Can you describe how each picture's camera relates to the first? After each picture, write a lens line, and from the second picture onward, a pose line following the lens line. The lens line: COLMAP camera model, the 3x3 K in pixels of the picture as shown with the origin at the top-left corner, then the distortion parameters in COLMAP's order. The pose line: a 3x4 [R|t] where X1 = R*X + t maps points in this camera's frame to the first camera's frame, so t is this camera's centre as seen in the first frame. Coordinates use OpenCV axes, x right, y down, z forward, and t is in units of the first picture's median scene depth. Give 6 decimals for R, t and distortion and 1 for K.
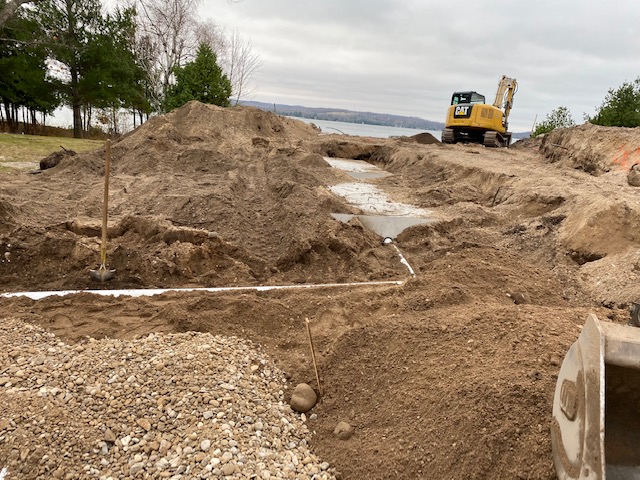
lens RADIAL K [[486.7, 0, 320.6], [0, 486.7, 241.7], [0, 0, 1]] dist [0.001686, -0.010529]
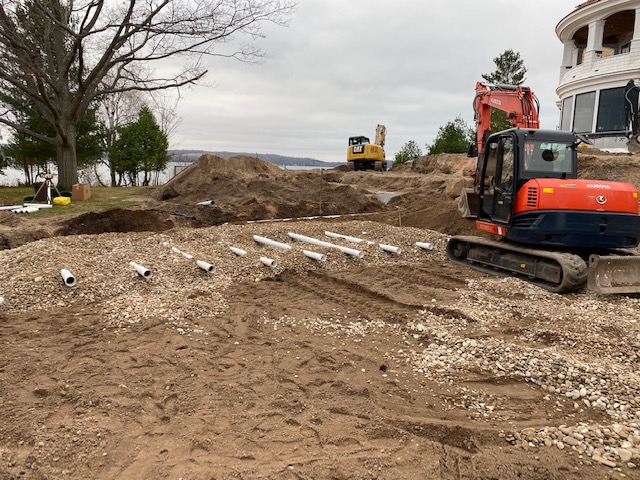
lens RADIAL K [[486.7, 0, 319.7], [0, 486.7, 241.3], [0, 0, 1]] dist [0.001686, -0.010529]
pose [[0.956611, -0.110432, 0.269630, -0.250151], [0.130281, 0.989848, -0.056811, 0.081283], [-0.260619, 0.089474, 0.961287, -0.378448]]
